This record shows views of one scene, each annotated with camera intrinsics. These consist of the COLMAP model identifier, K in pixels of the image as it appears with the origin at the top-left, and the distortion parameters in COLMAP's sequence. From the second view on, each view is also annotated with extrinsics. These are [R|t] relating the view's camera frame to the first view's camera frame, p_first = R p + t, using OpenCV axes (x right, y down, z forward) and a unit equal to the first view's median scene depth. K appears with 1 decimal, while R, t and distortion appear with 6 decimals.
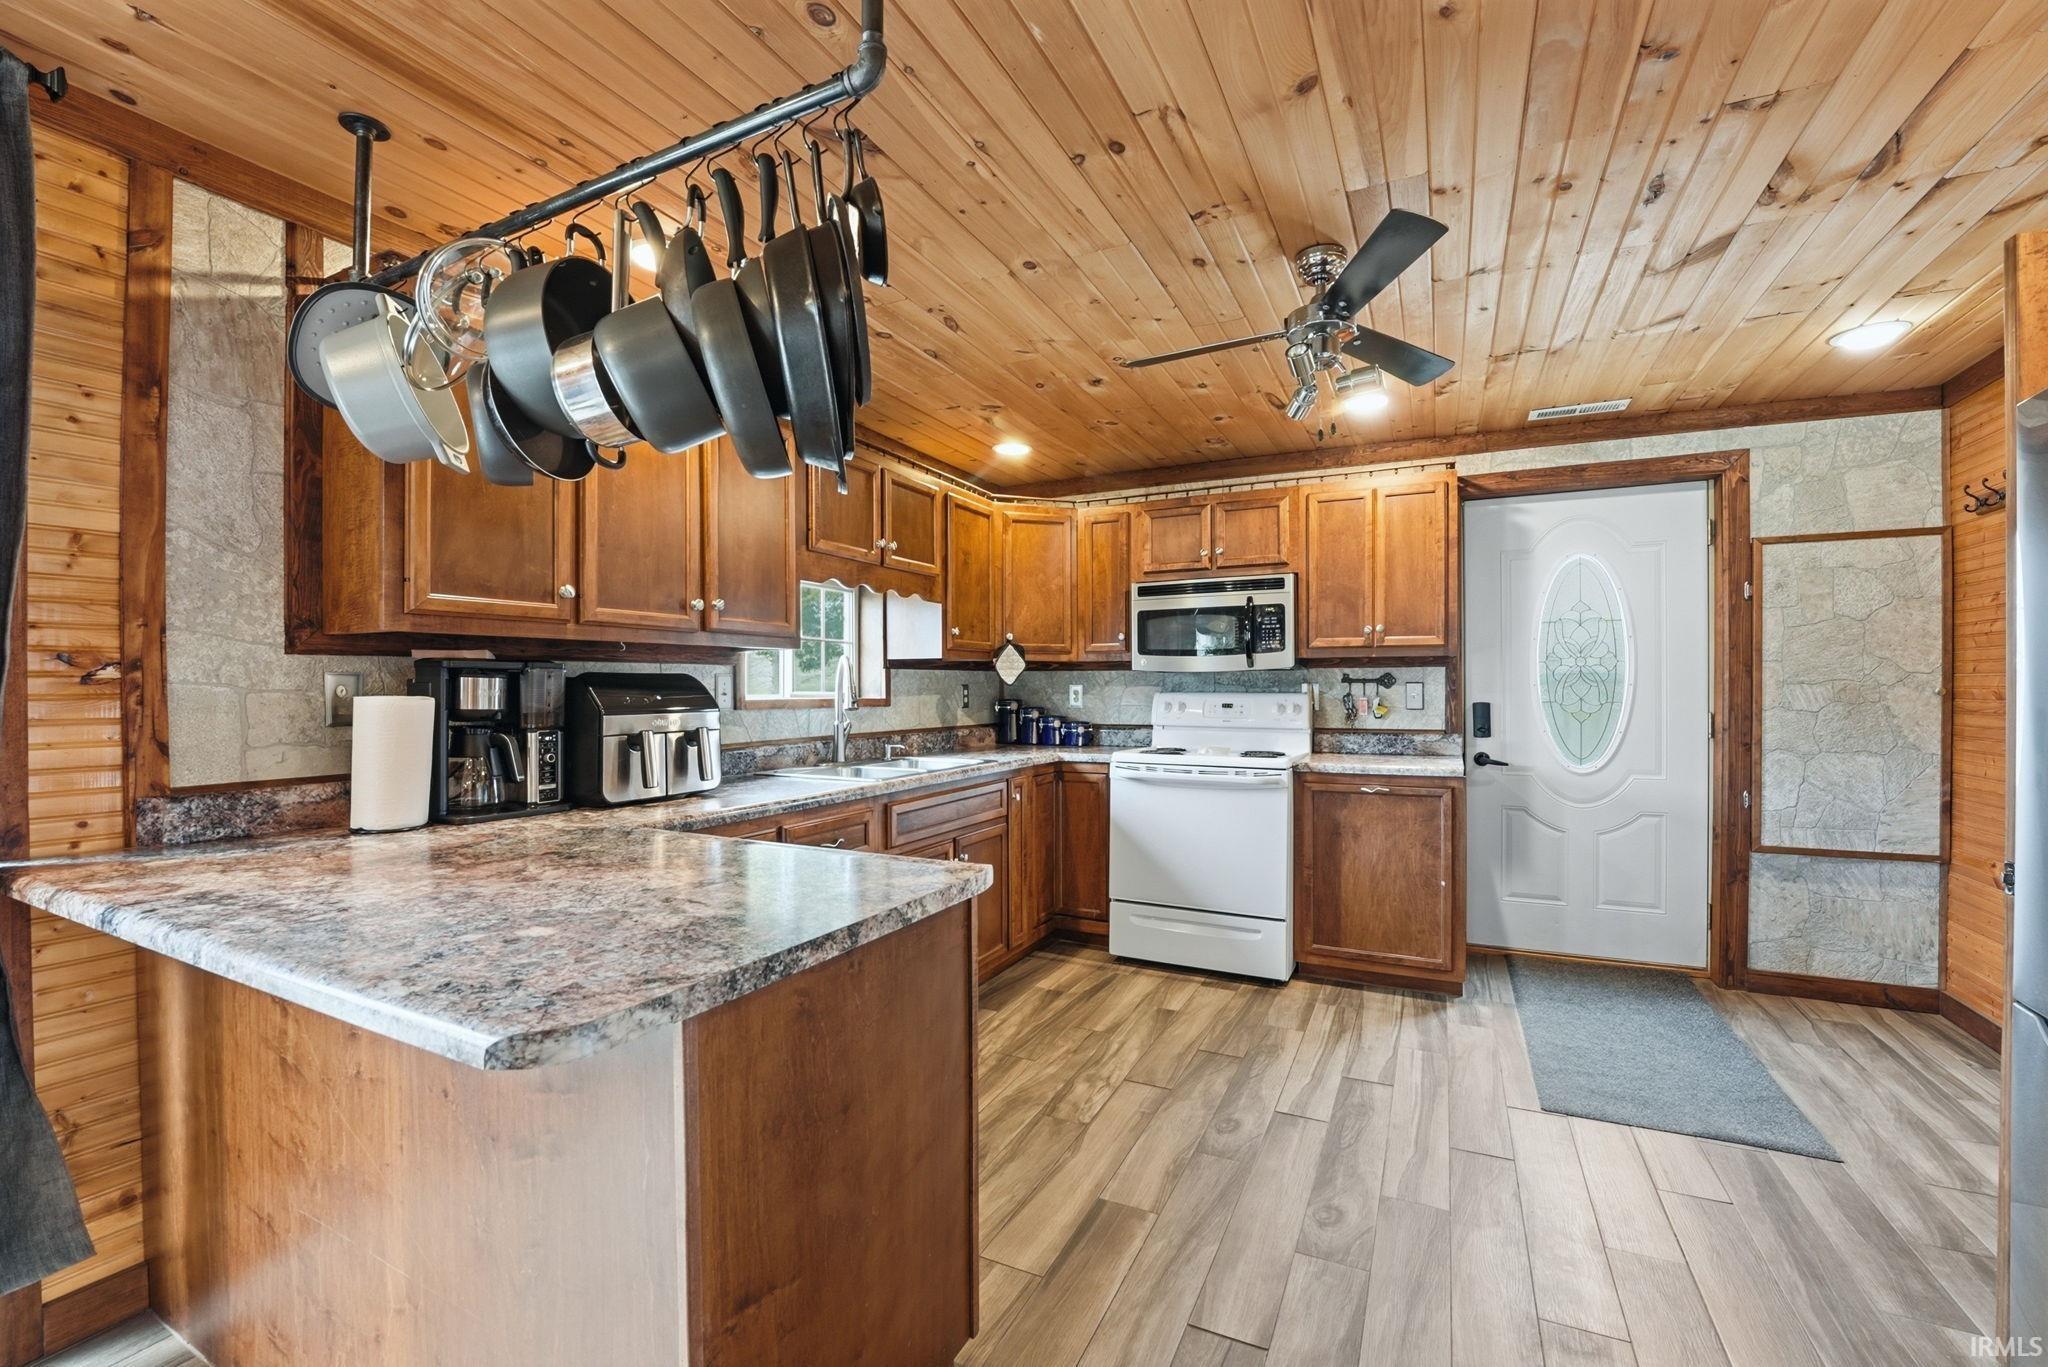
lens RADIAL K [[840.1, 0, 1028.5], [0, 840.1, 688.7], [0, 0, 1]] dist [-0.027668, 0.000363]
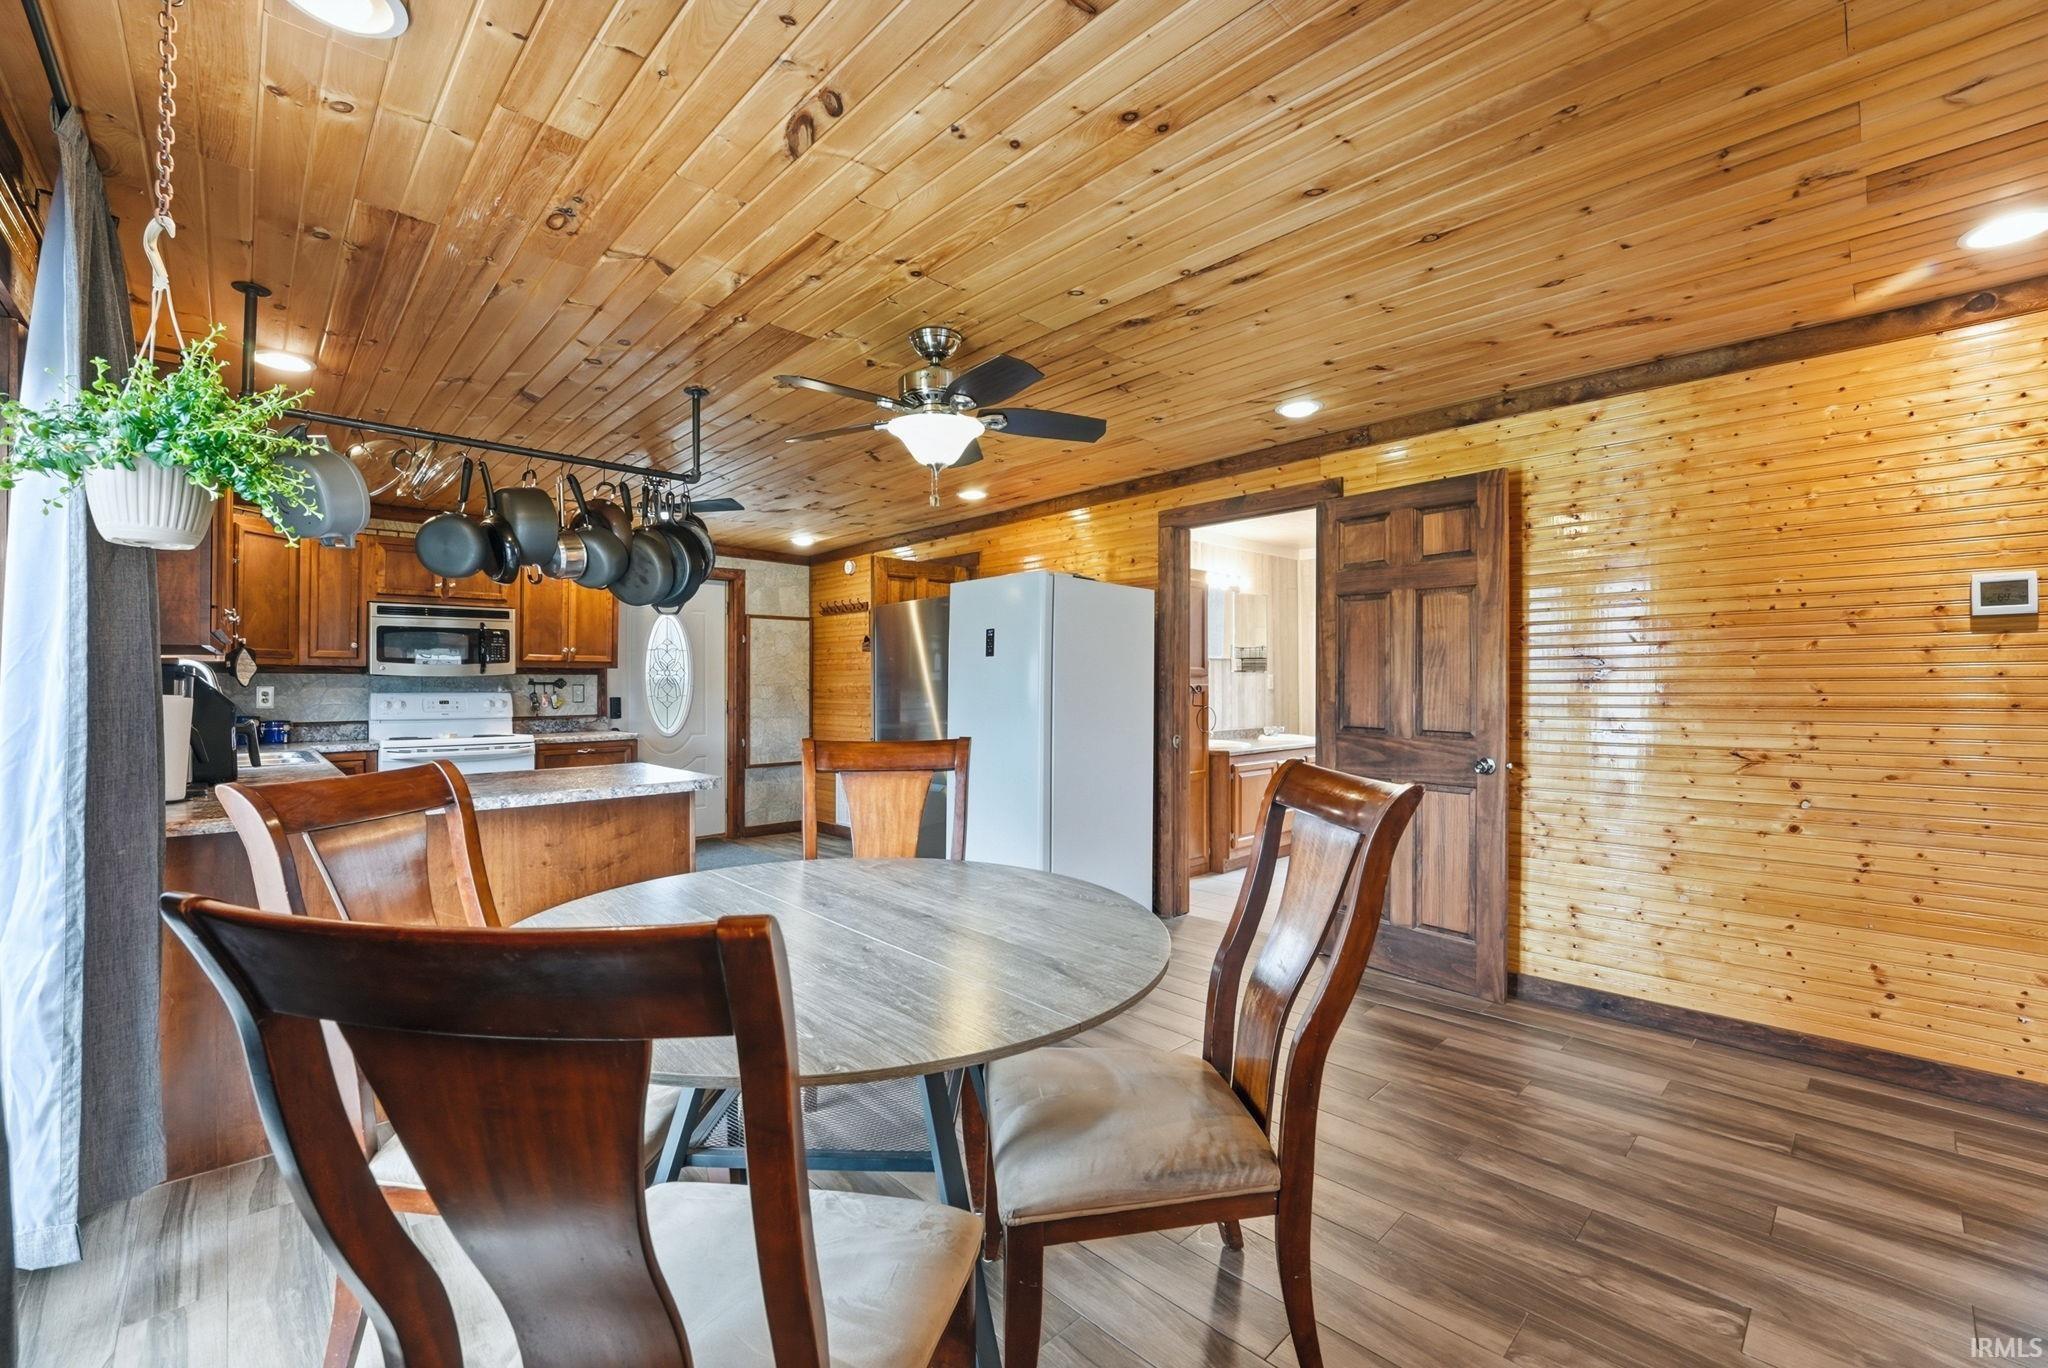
lens RADIAL K [[848.4, 0, 1028.7], [0, 848.4, 679.0], [0, 0, 1]] dist [-0.026167, -0.000199]
pose [[0.338567, 0.007811, 0.940910, -0.759843], [0.005456, 0.999932, -0.010264, 0.002504], [-0.940927, 0.008609, 0.338501, -0.327827]]
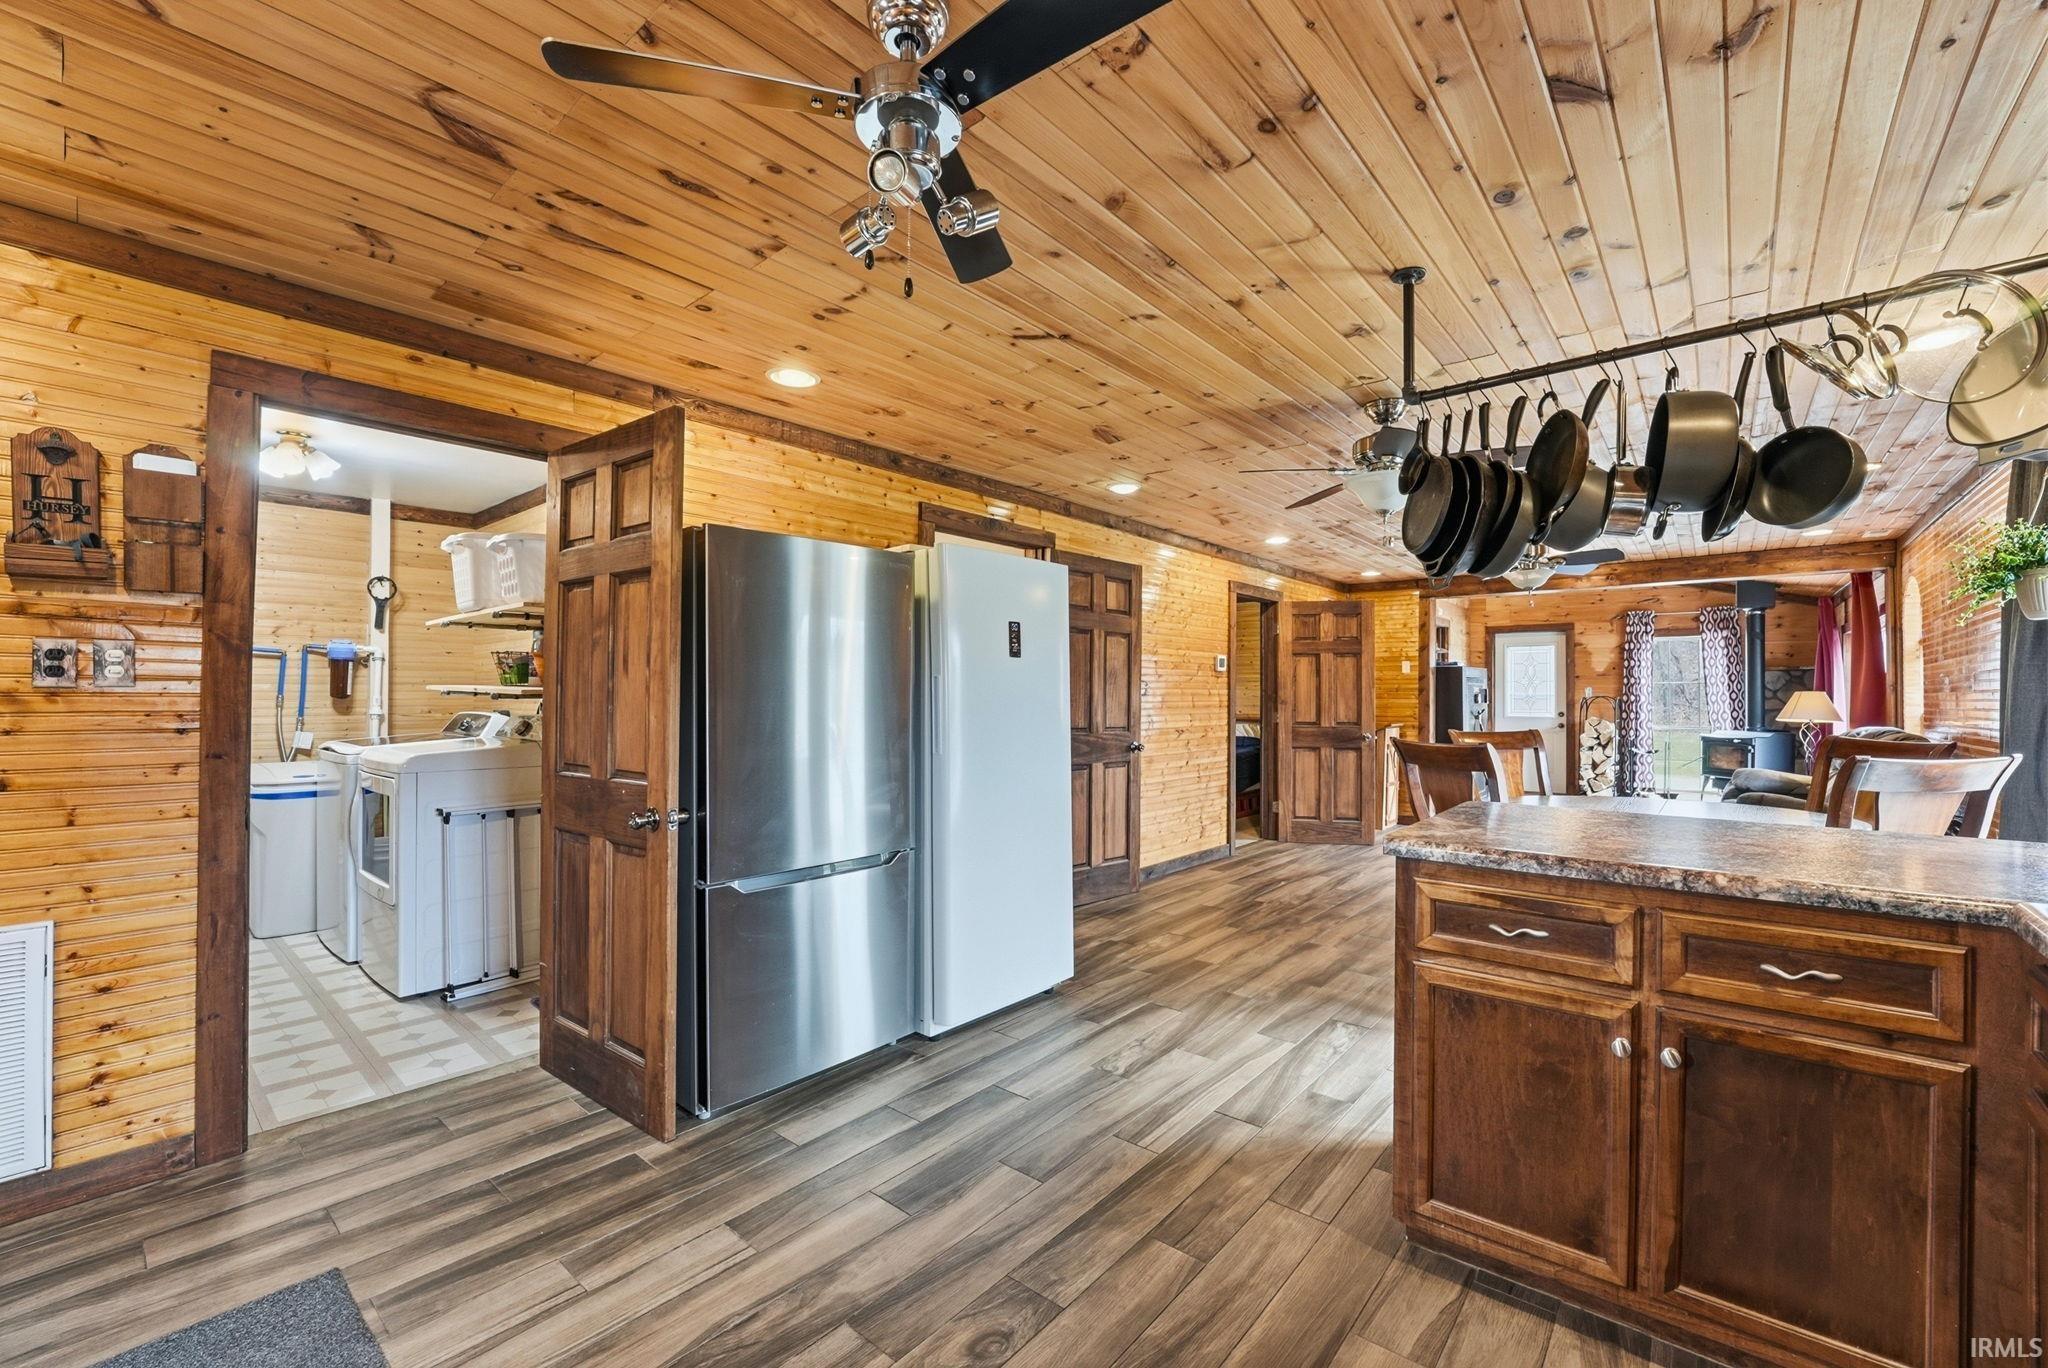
lens RADIAL K [[842.5, 0, 1024.0], [0, 842.5, 684.0], [0, 0, 1]] dist [-0.019890, 0.000181]
pose [[-0.970126, 0.000967, 0.242601, 0.069220], [-0.002034, 0.999924, -0.012122, -0.002110], [-0.242594, -0.012253, -0.970050, 0.941021]]
